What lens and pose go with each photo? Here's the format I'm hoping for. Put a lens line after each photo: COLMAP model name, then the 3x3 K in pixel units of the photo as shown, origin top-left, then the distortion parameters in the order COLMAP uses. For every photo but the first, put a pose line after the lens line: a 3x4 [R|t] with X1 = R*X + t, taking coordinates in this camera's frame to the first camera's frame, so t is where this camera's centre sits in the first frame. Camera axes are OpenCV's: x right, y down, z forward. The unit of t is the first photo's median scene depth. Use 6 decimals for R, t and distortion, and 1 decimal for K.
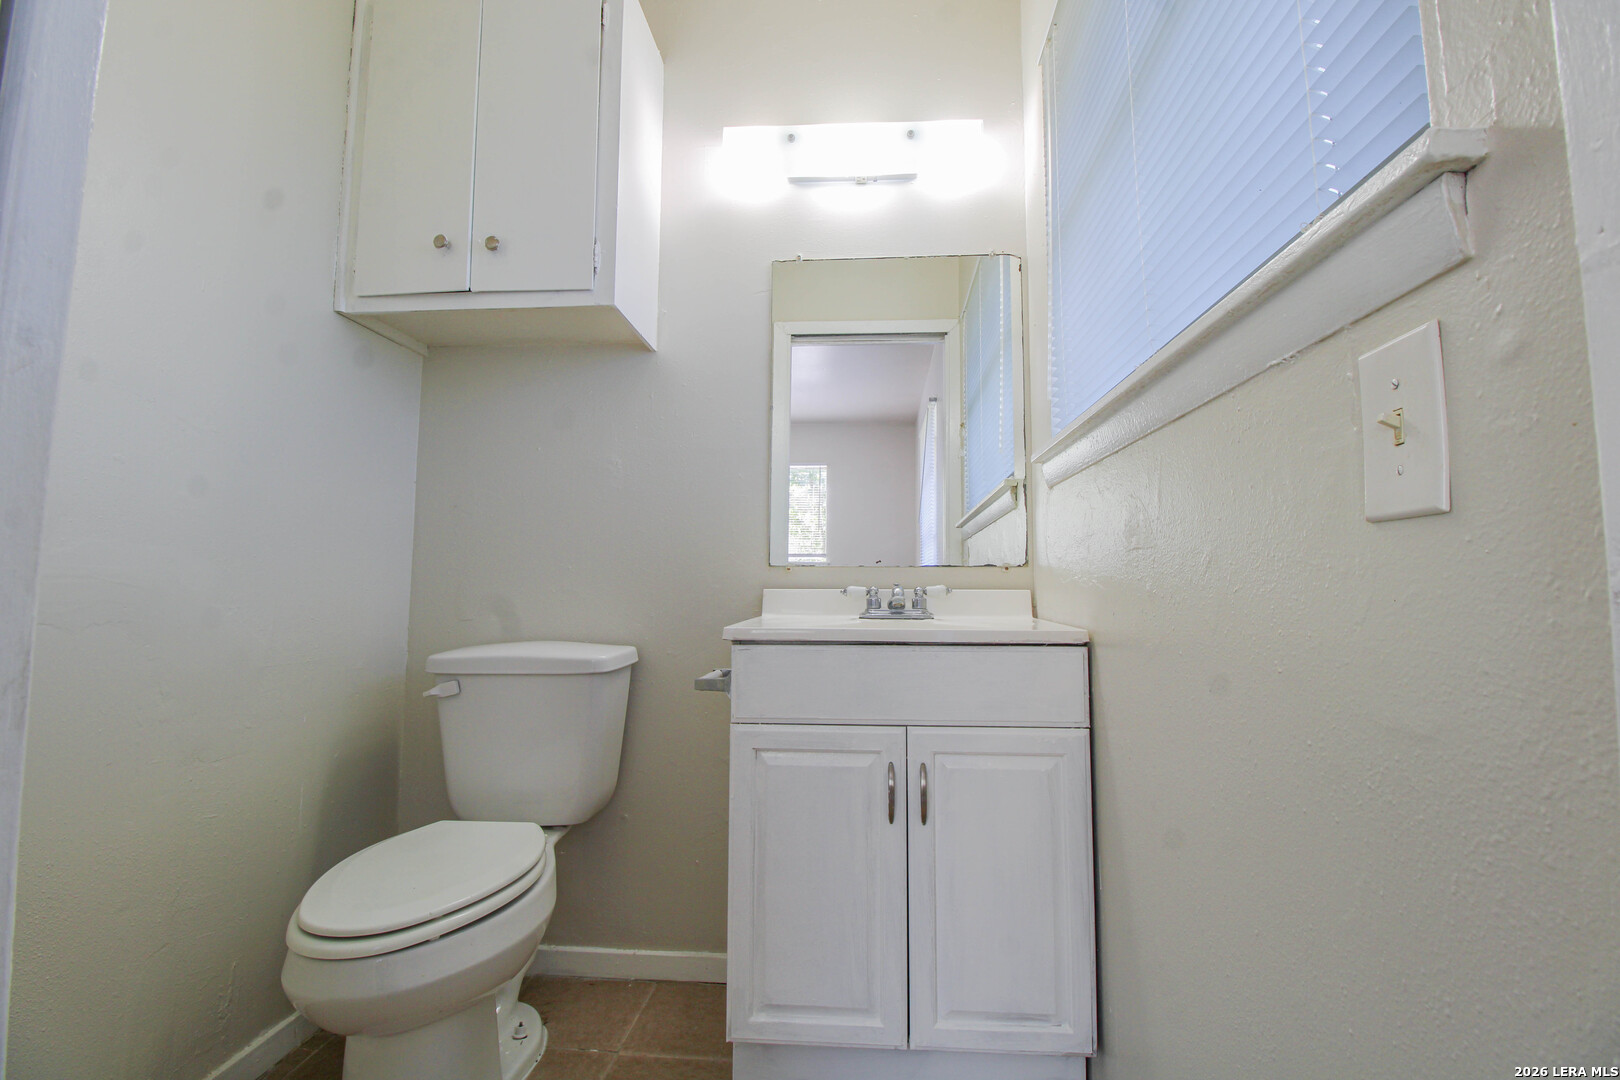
lens RADIAL K [[750.2, 0, 809.9], [0, 750.2, 529.5], [0, 0, 1]] dist [-0.007430, -0.008716]
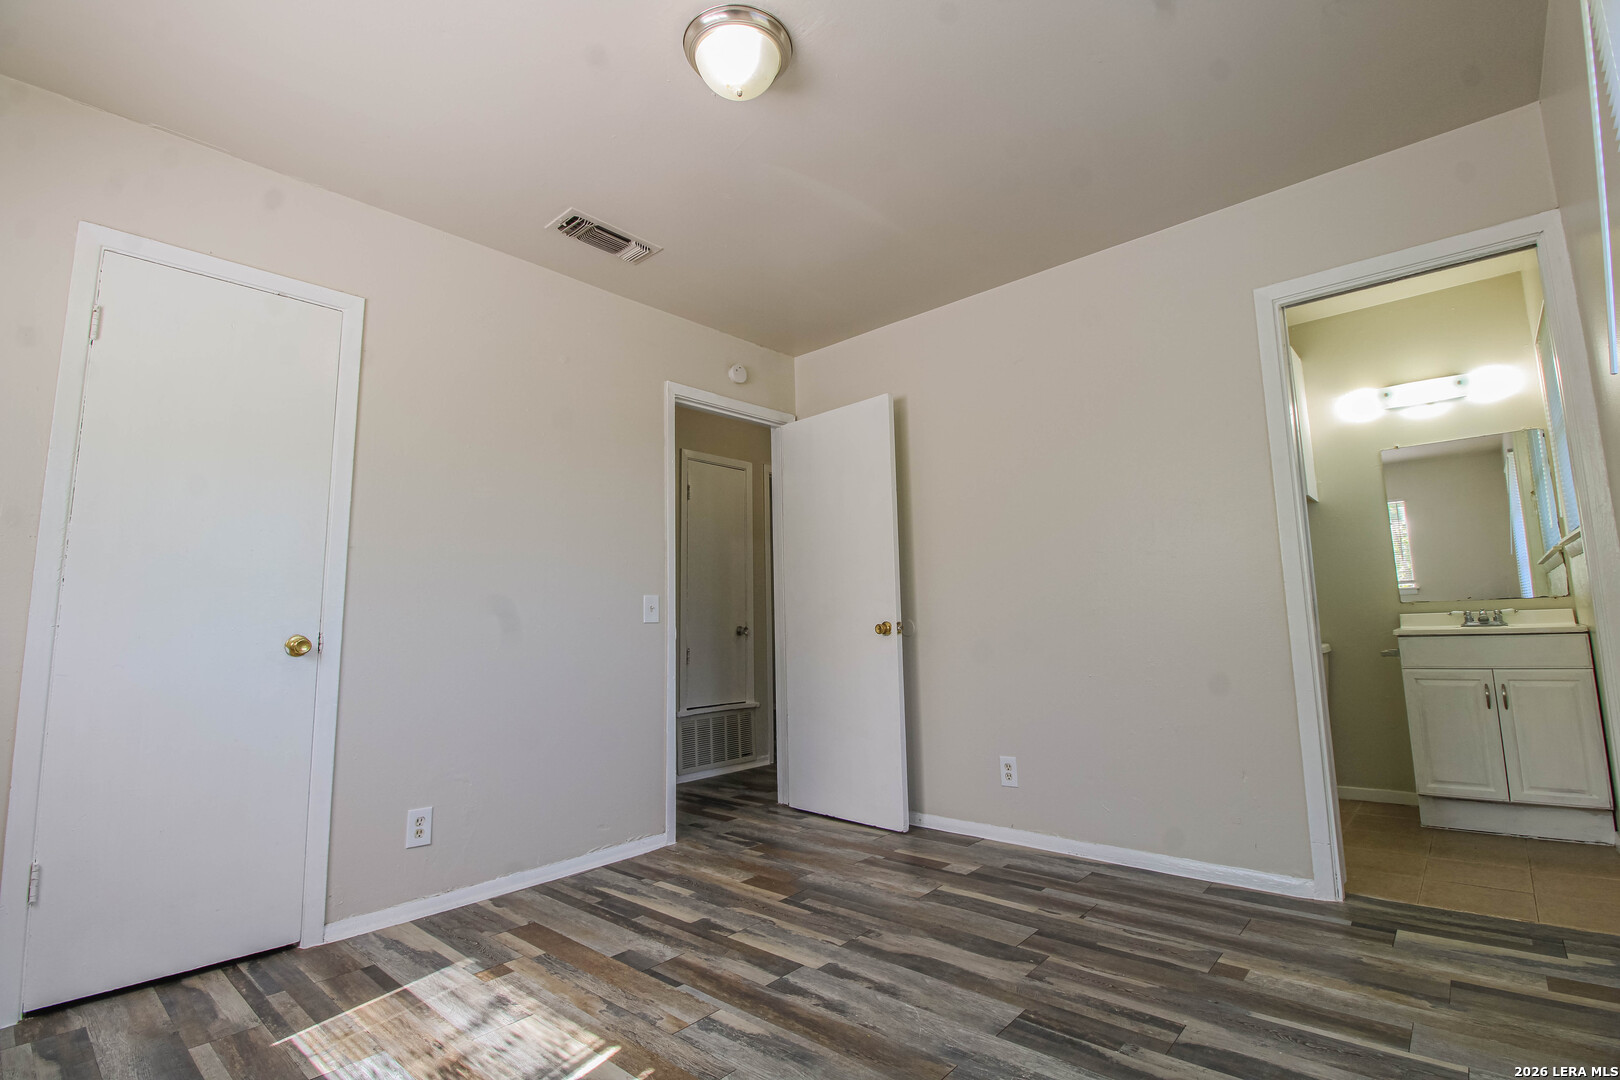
lens RADIAL K [[750.2, 0, 819.3], [0, 750.2, 529.1], [0, 0, 1]] dist [-0.007430, -0.008716]
pose [[0.803706, -0.108554, -0.585041, -0.163296], [0.084064, 0.994071, -0.068966, -0.196898], [0.589059, 0.006247, 0.808066, -2.138926]]
